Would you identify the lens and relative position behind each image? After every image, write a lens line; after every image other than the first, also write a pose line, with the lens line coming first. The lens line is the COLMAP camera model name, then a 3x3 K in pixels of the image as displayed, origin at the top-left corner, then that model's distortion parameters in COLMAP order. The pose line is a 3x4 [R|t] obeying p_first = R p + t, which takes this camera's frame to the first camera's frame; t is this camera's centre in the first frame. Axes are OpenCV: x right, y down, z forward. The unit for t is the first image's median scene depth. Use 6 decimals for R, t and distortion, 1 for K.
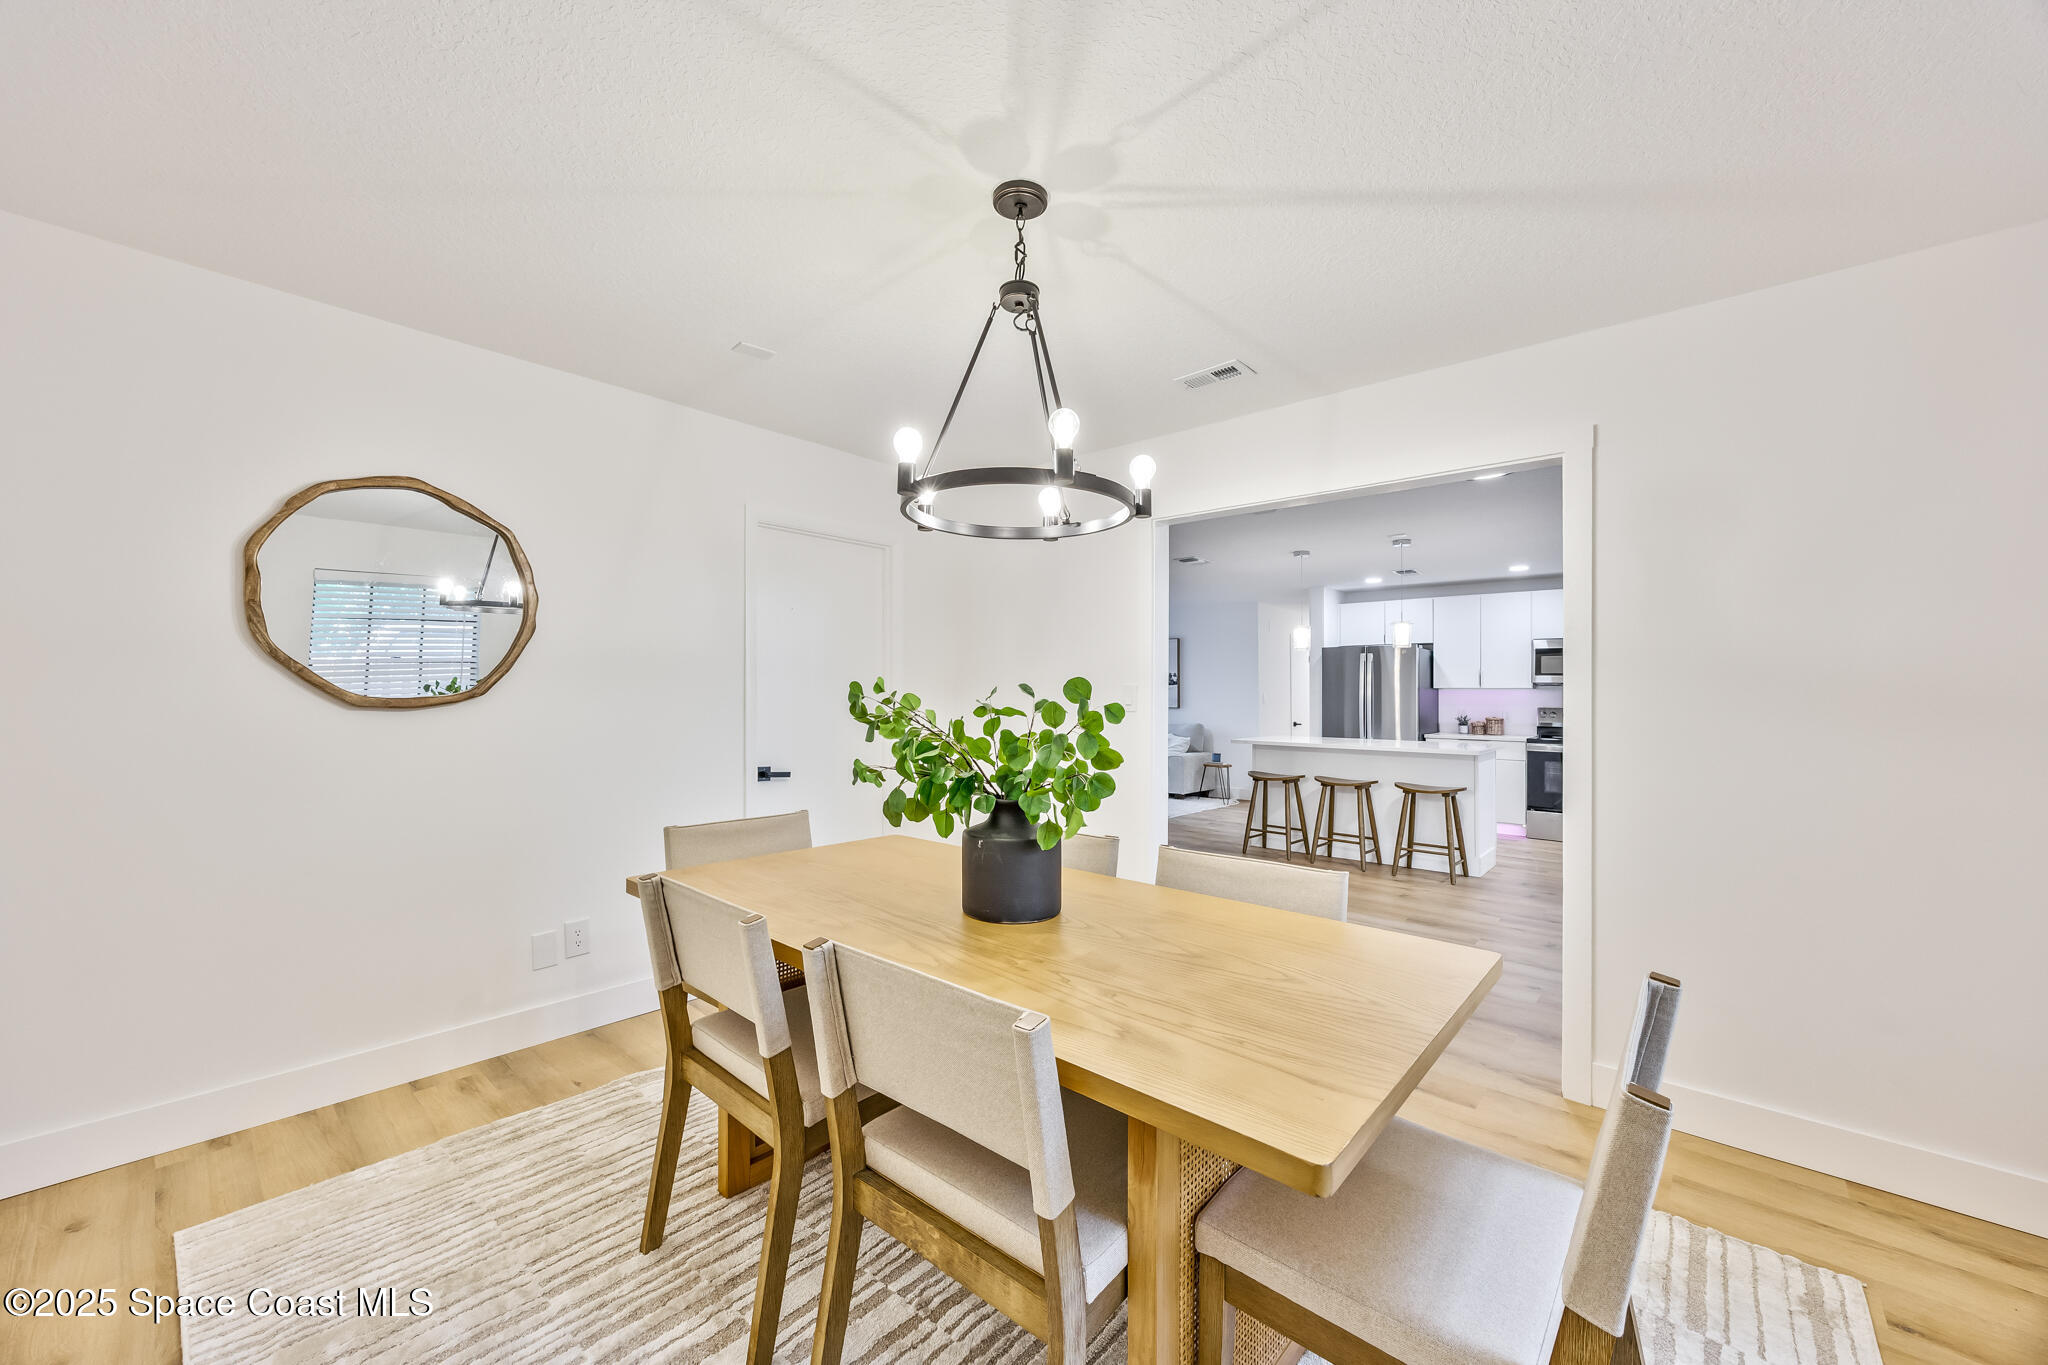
lens RADIAL K [[785.7, 0, 1027.1], [0, 785.7, 683.7], [0, 0, 1]] dist [-0.003509, -0.000366]
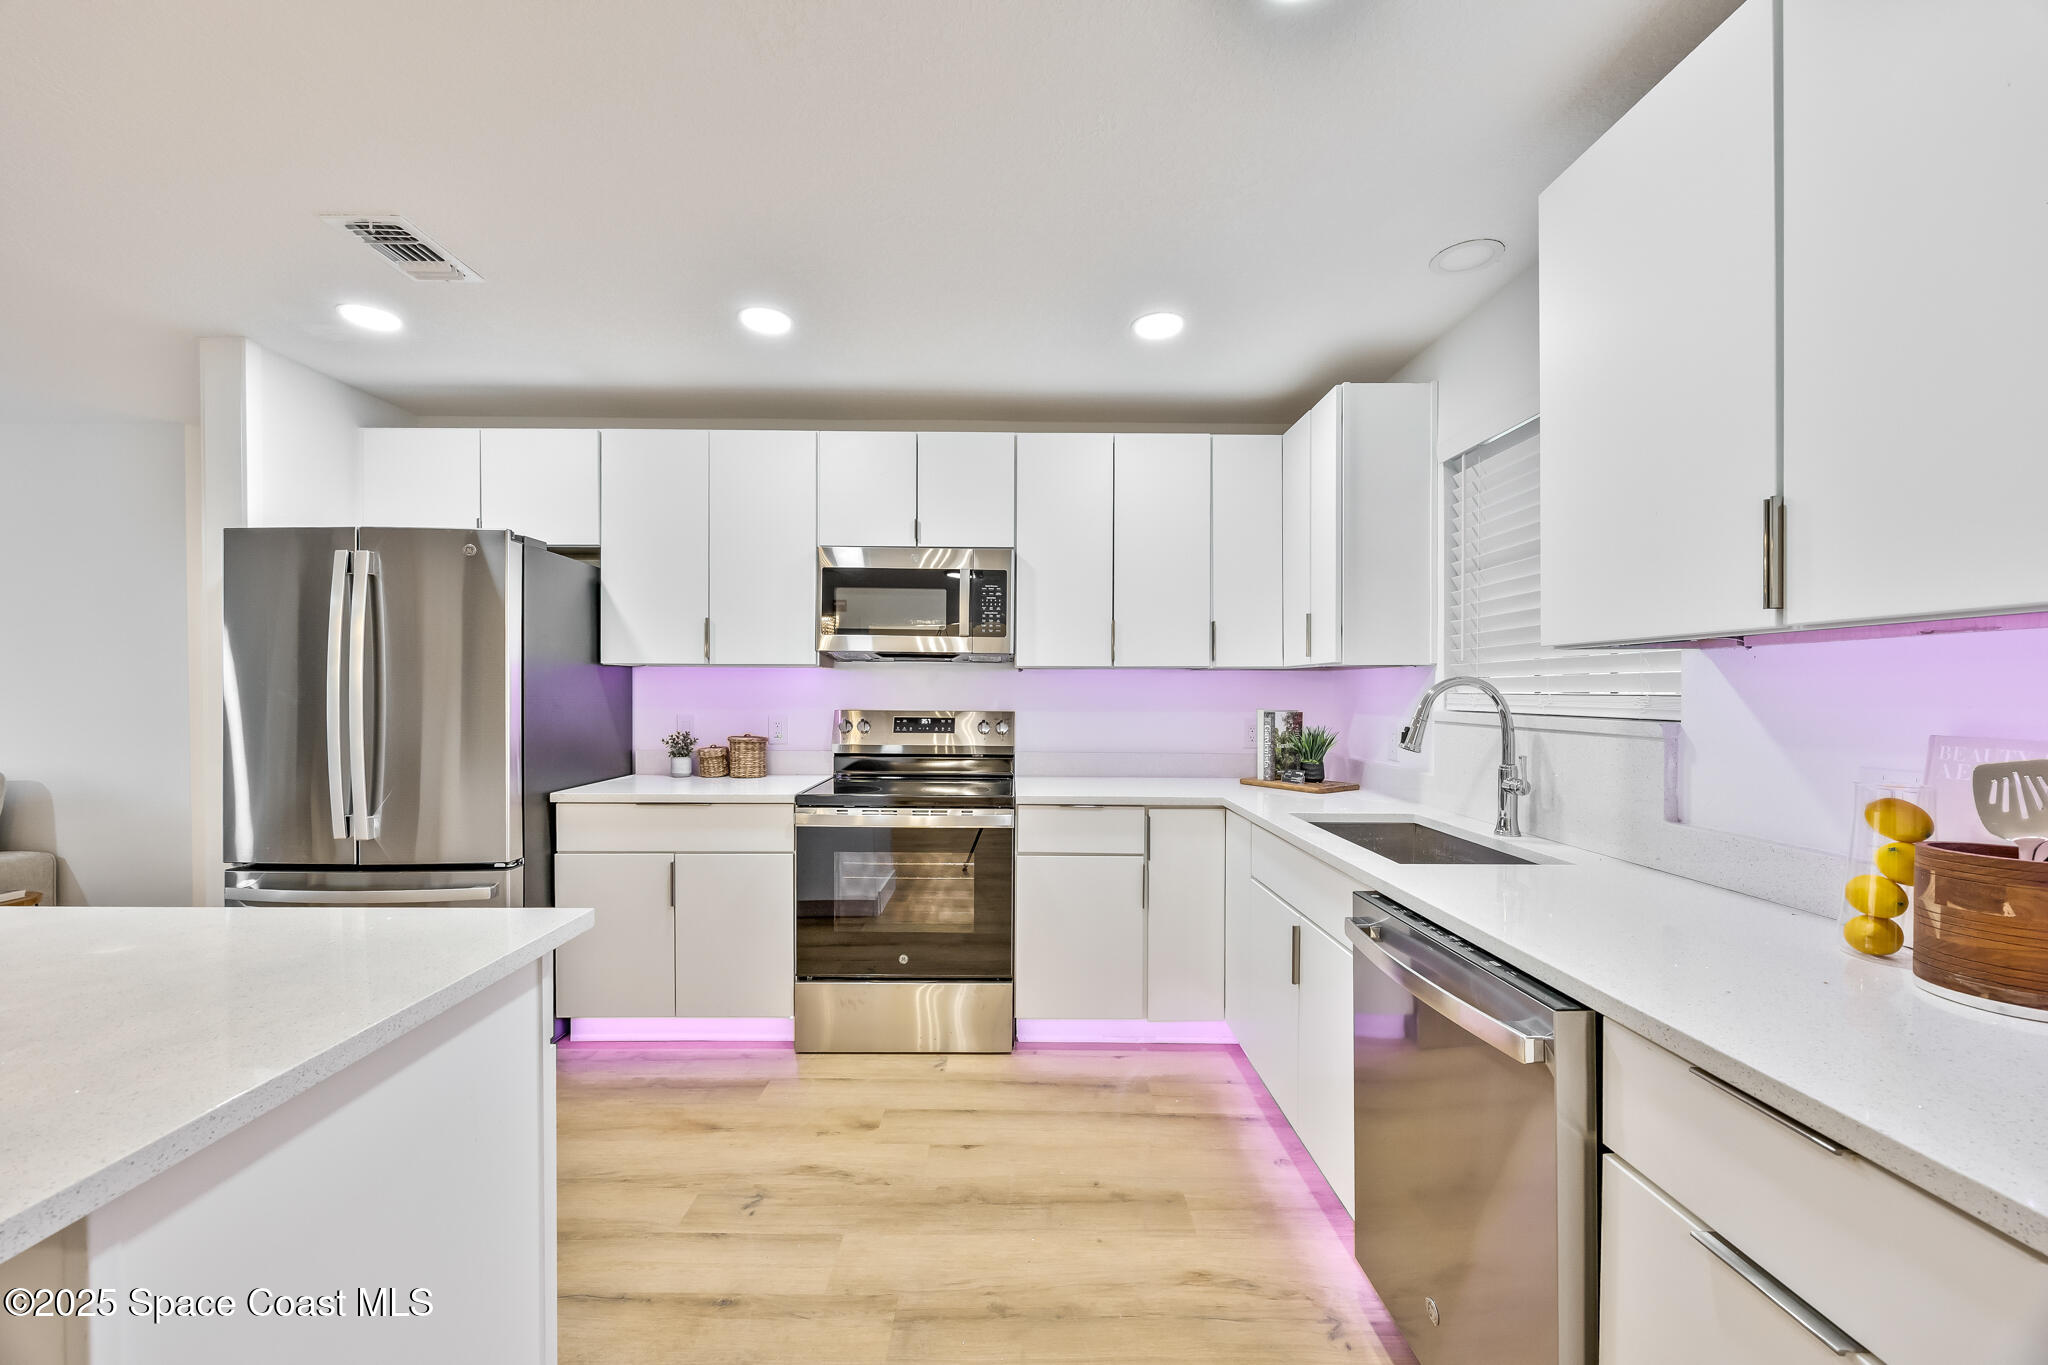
lens RADIAL K [[785.7, 0, 1021.4], [0, 785.7, 704.5], [0, 0, 1]] dist [-0.003509, -0.000366]
pose [[0.747462, -0.018735, 0.664040, 0.422185], [-0.008027, 0.999275, 0.037229, 0.009720], [-0.664256, -0.033157, 0.746769, 0.582703]]
